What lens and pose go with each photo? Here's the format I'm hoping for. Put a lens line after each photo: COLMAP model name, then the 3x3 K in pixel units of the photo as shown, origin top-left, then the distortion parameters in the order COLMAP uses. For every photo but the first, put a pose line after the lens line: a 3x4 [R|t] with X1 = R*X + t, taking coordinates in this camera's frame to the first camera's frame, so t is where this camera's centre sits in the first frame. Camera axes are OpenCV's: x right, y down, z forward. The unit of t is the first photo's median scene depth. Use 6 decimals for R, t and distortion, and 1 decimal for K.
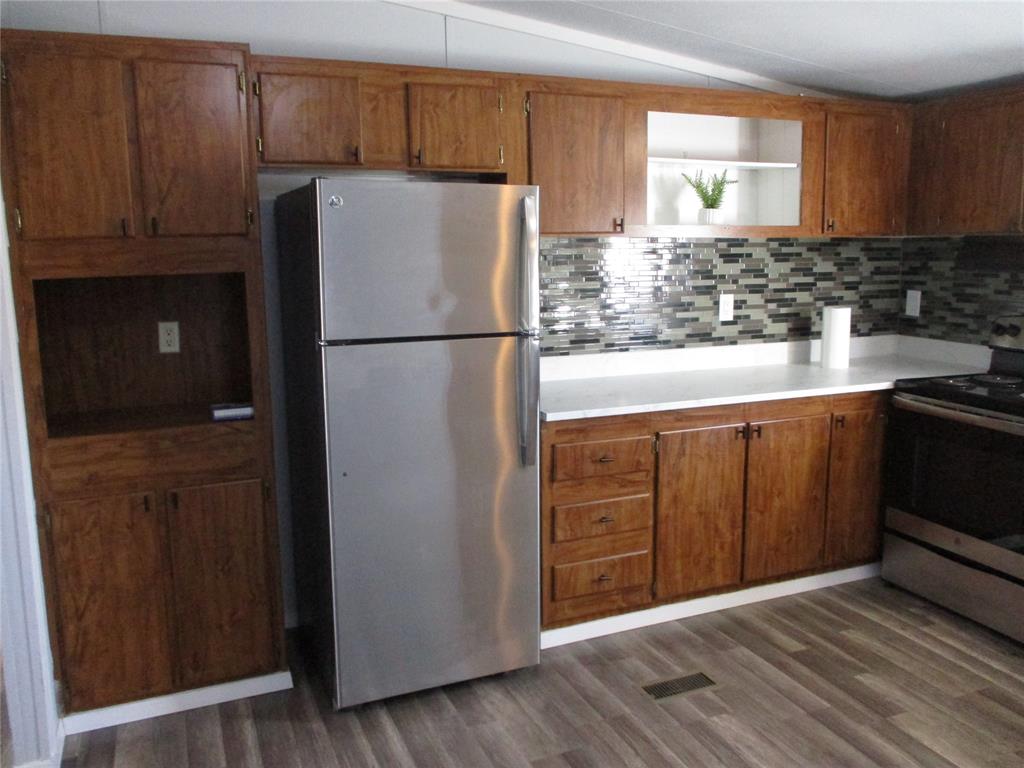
lens RADIAL K [[861.5, 0, 518.9], [0, 861.5, 379.8], [0, 0, 1]] dist [-0.012638, 0.001616]
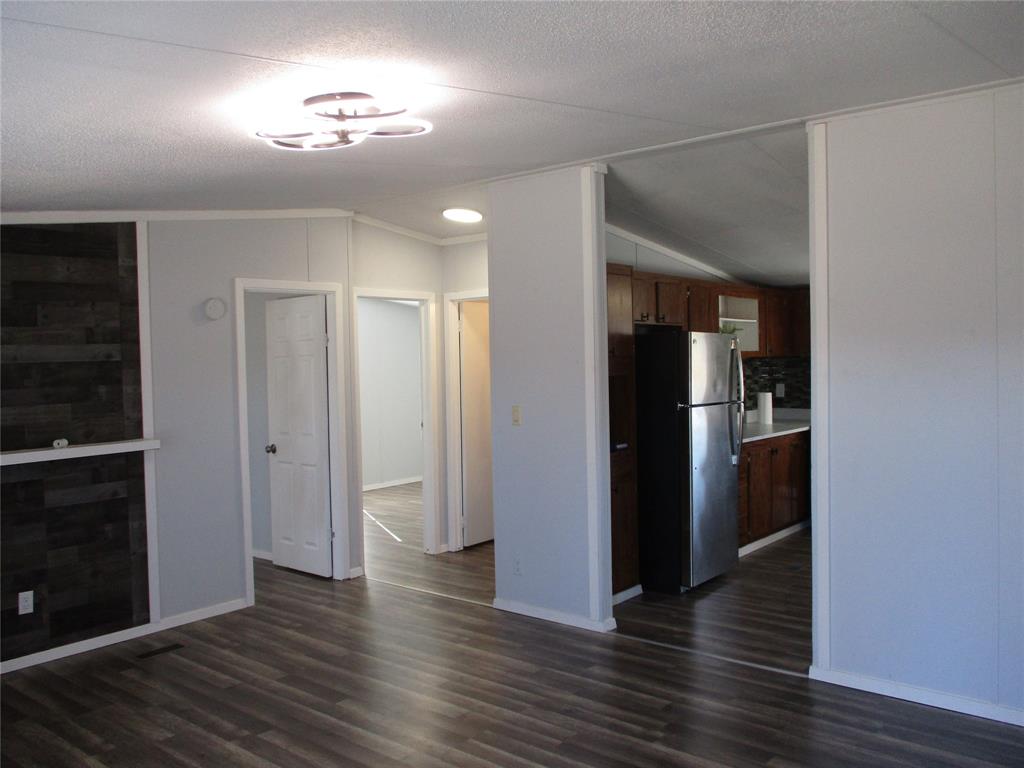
lens RADIAL K [[861.5, 0, 518.9], [0, 861.5, 379.8], [0, 0, 1]] dist [-0.012638, 0.001616]
pose [[0.890444, -0.024324, 0.454442, -1.006948], [0.090128, 0.988218, -0.123705, 0.077274], [-0.446078, 0.151111, 0.882145, -0.461463]]
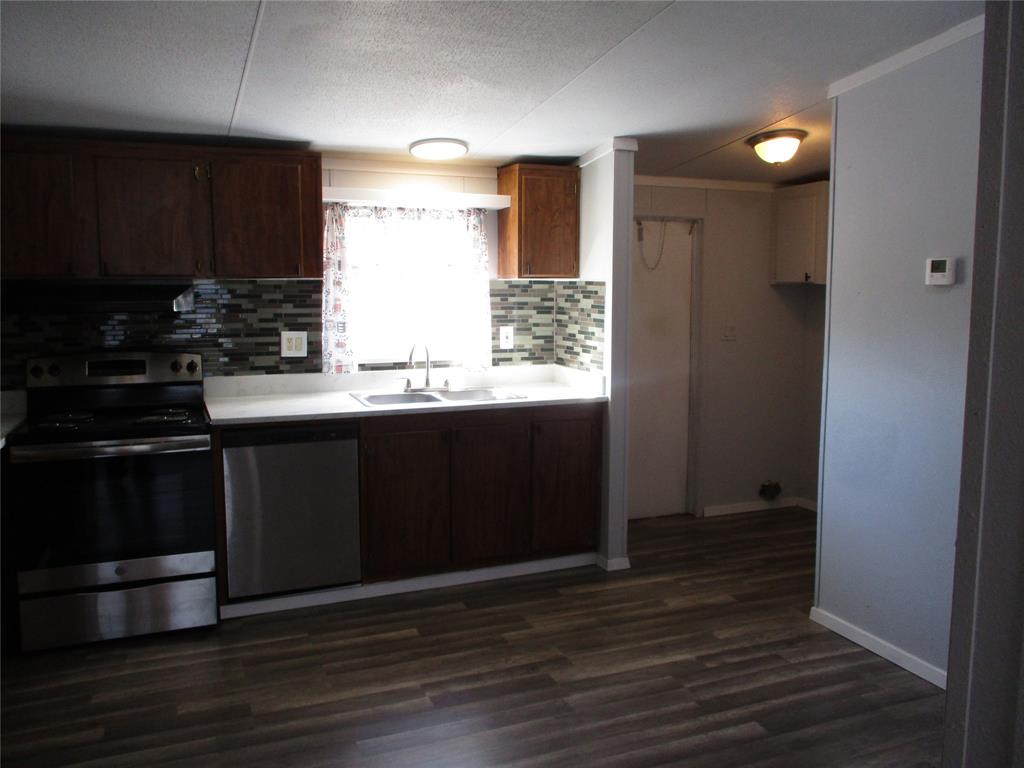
lens RADIAL K [[861.5, 0, 518.9], [0, 861.5, 379.8], [0, 0, 1]] dist [-0.012638, 0.001616]
pose [[0.005989, -0.109704, 0.993946, -0.397861], [0.161540, 0.981015, 0.107304, -0.057854], [-0.986848, 0.159920, 0.023597, 0.366349]]
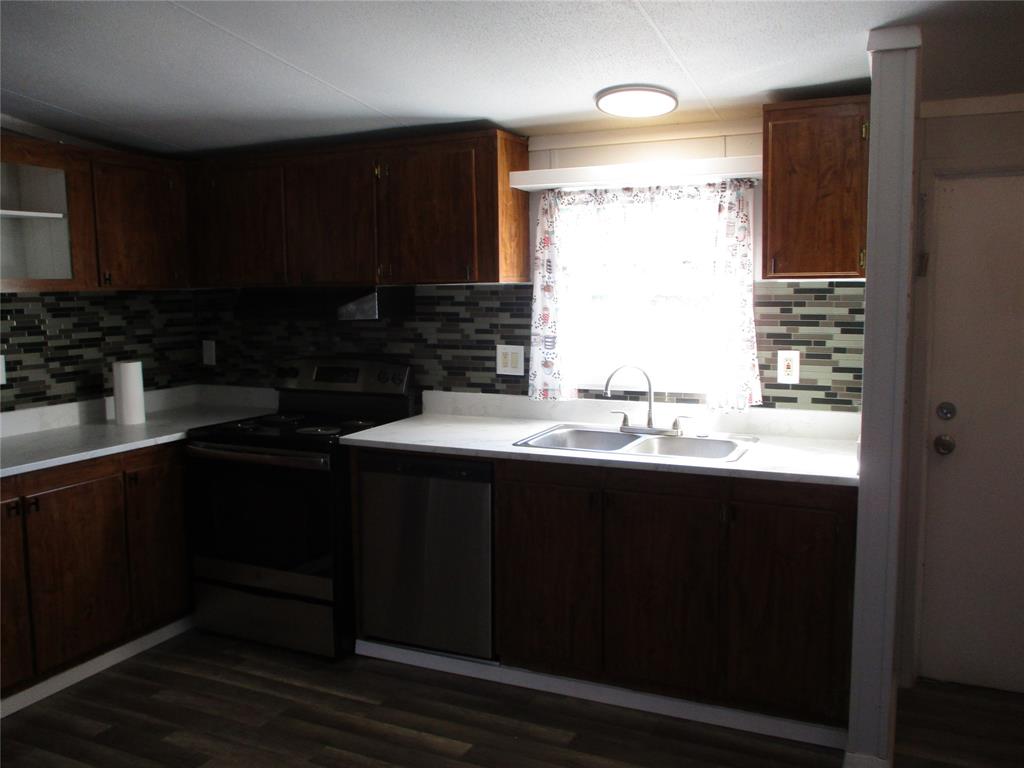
lens RADIAL K [[861.5, 0, 518.9], [0, 861.5, 379.8], [0, 0, 1]] dist [-0.012638, 0.001616]
pose [[0.748056, -0.077291, 0.659120, 0.059510], [0.116236, 0.993101, -0.015464, 0.002535], [-0.653377, 0.088181, 0.751879, -0.019679]]
